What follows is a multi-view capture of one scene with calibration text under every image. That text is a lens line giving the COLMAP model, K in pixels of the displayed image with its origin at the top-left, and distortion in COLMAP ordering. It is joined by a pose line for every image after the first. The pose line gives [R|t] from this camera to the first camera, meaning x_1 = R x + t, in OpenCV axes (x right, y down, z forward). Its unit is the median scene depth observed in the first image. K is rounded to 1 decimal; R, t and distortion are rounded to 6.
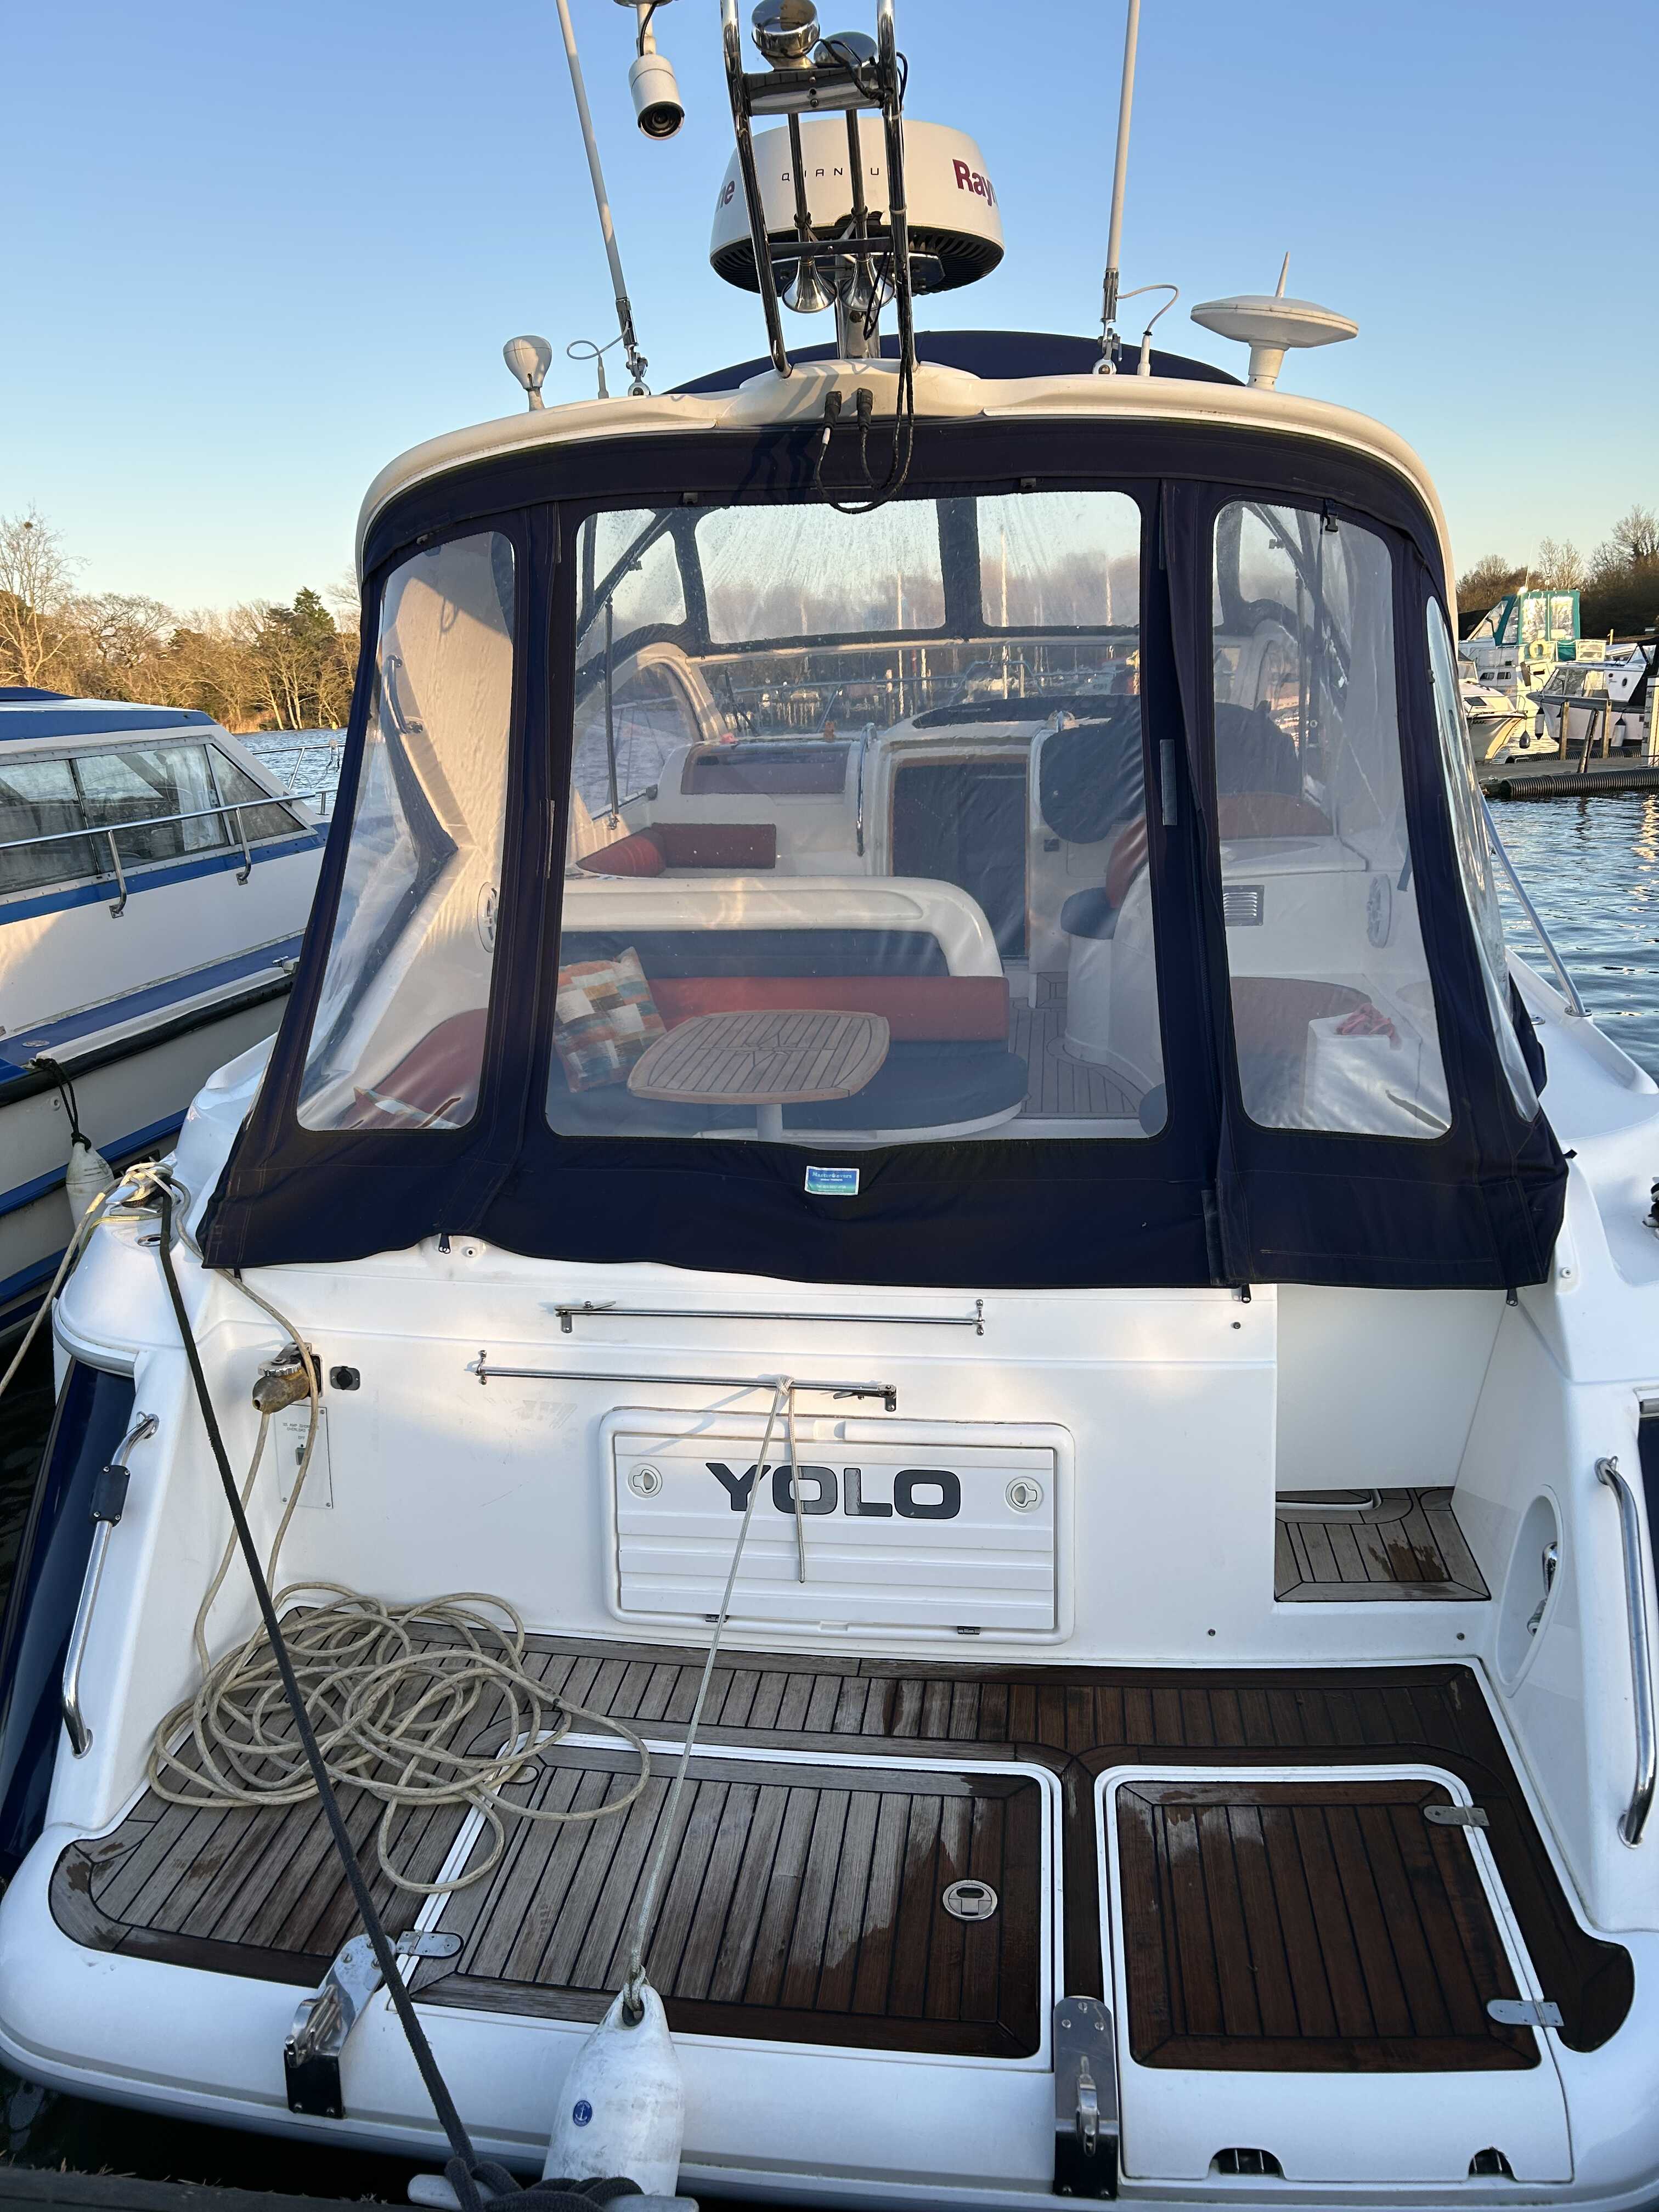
lens RADIAL K [[1665.5, 0, 842.2], [0, 1665.5, 1140.2], [0, 0, 1]] dist [0.048996, -0.057634]
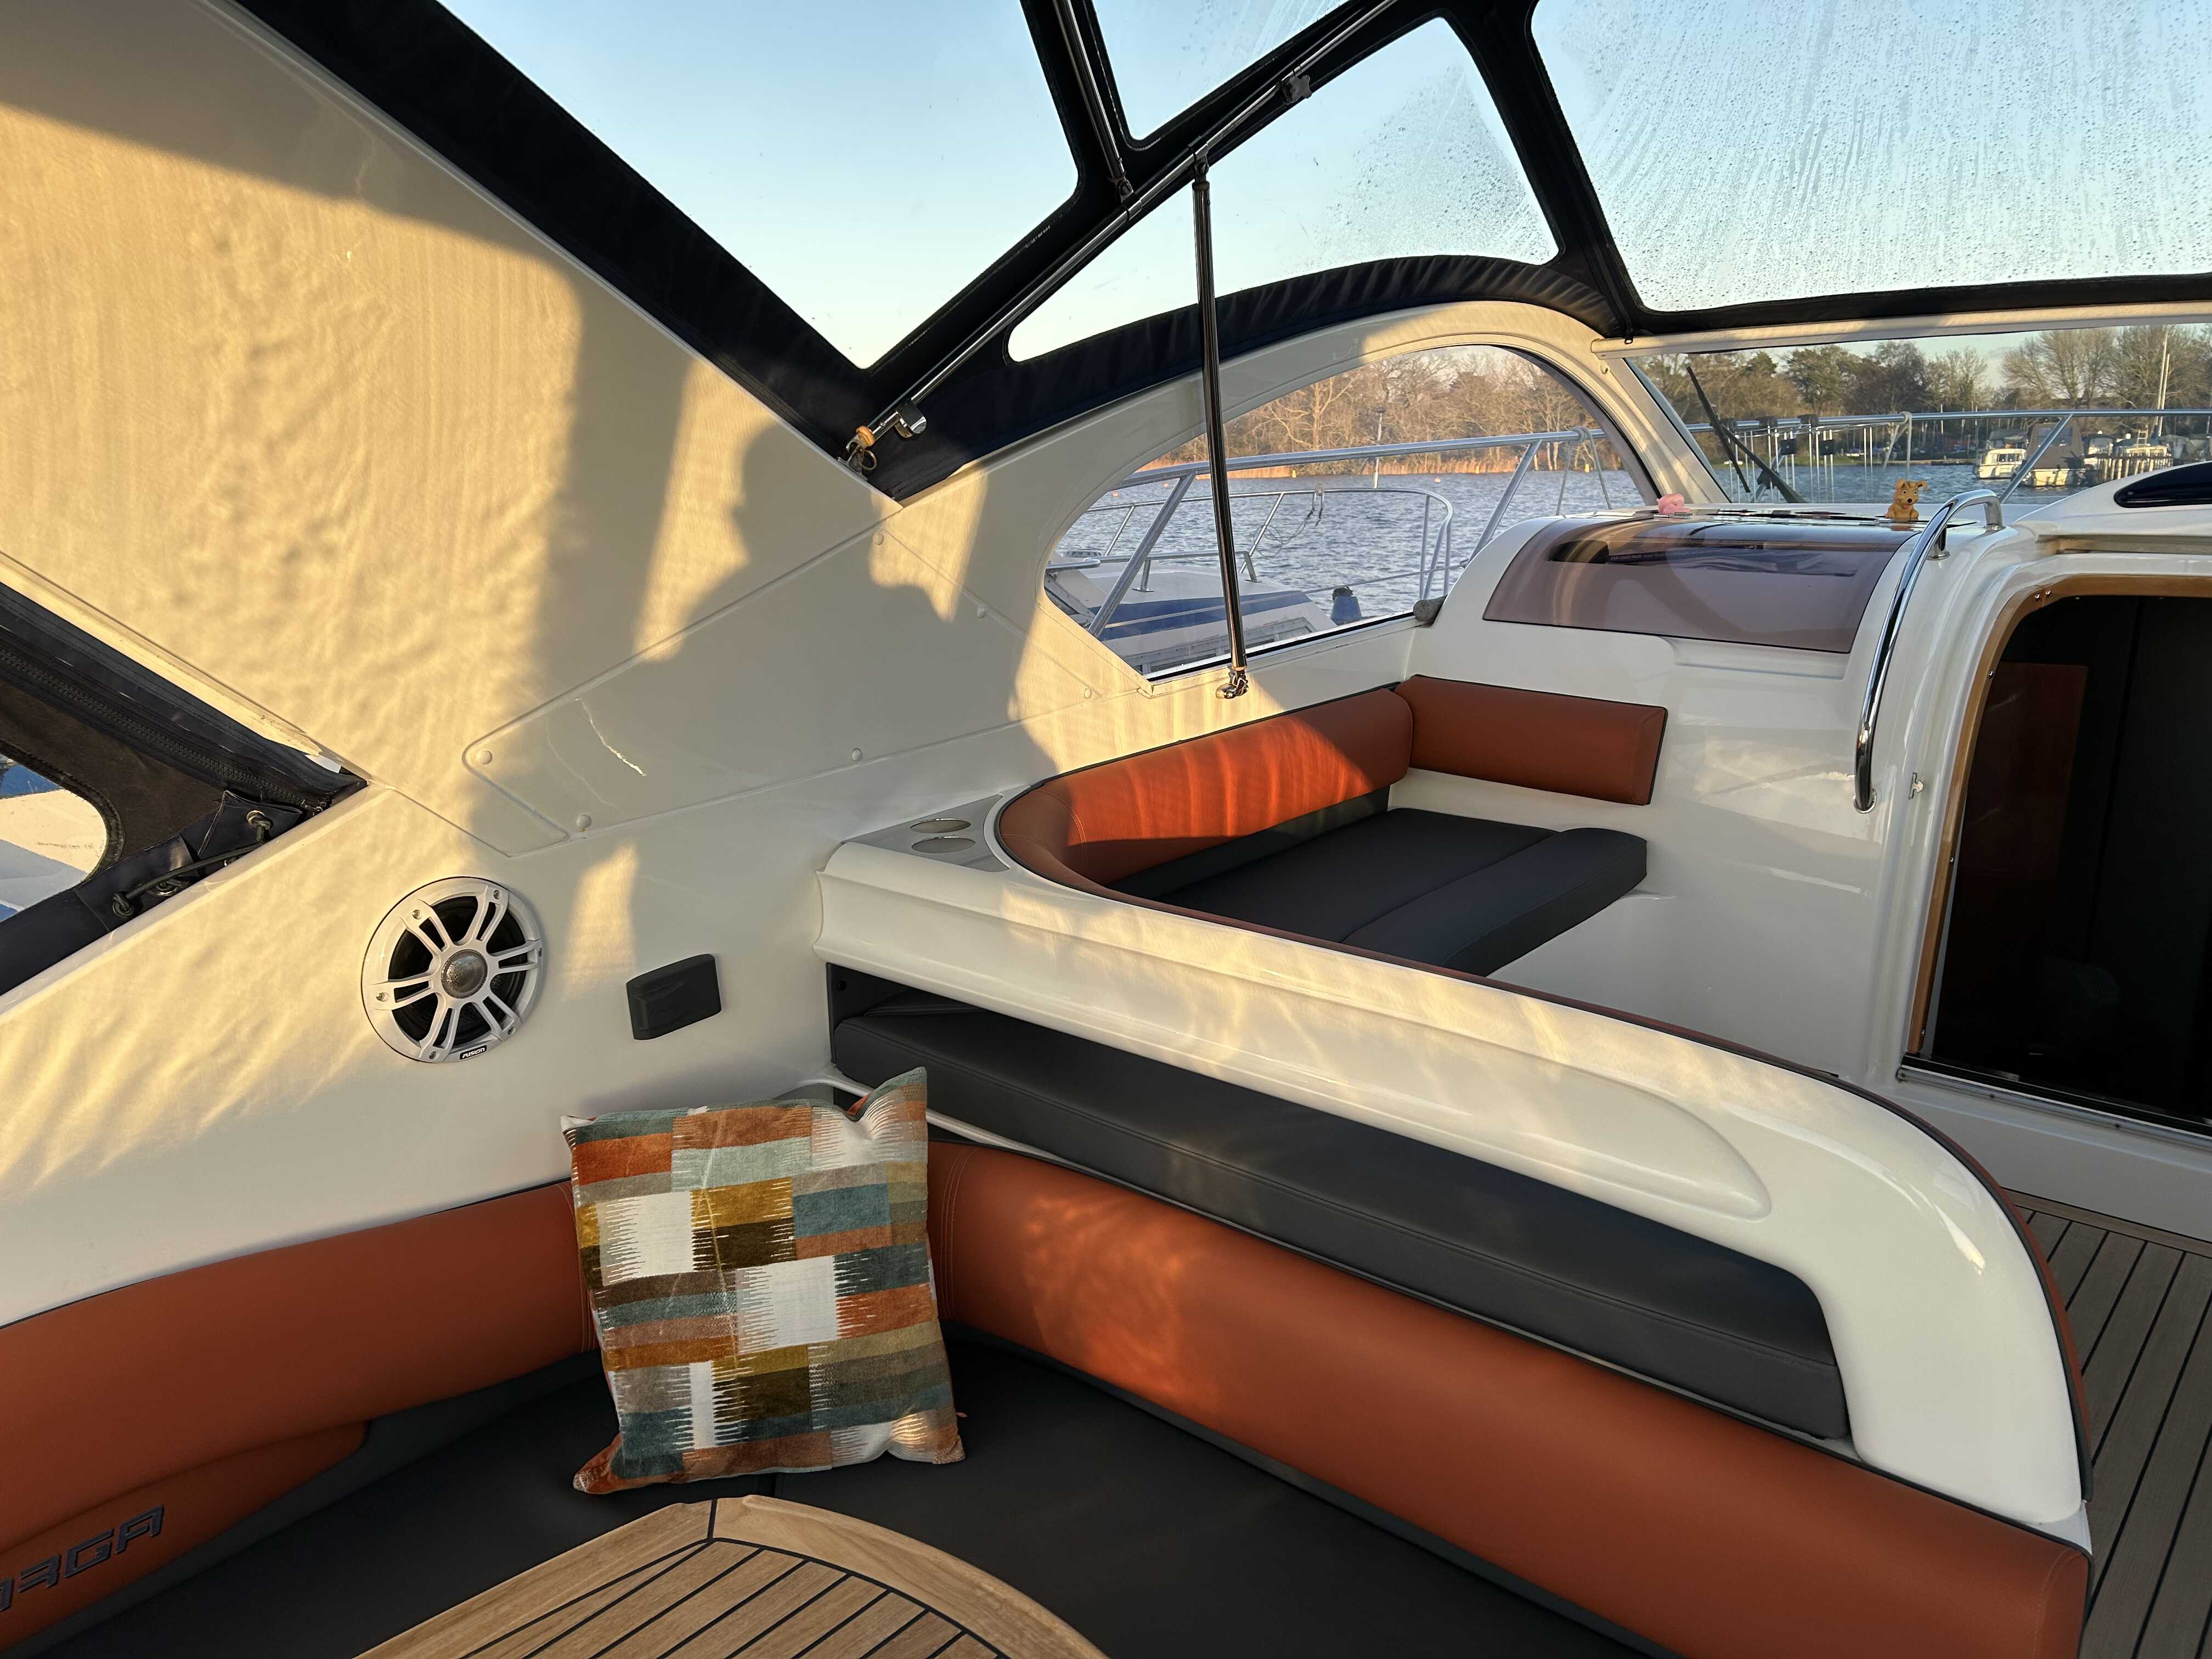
lens RADIAL K [[1665.5, 0, 1093.4], [0, 1665.5, 848.1], [0, 0, 1]] dist [0.048996, -0.057634]
pose [[0.839462, 0.160007, -0.519328, 0.066132], [-0.170292, 0.984990, 0.028212, -0.136555], [0.516047, 0.064755, 0.854109, 0.534268]]
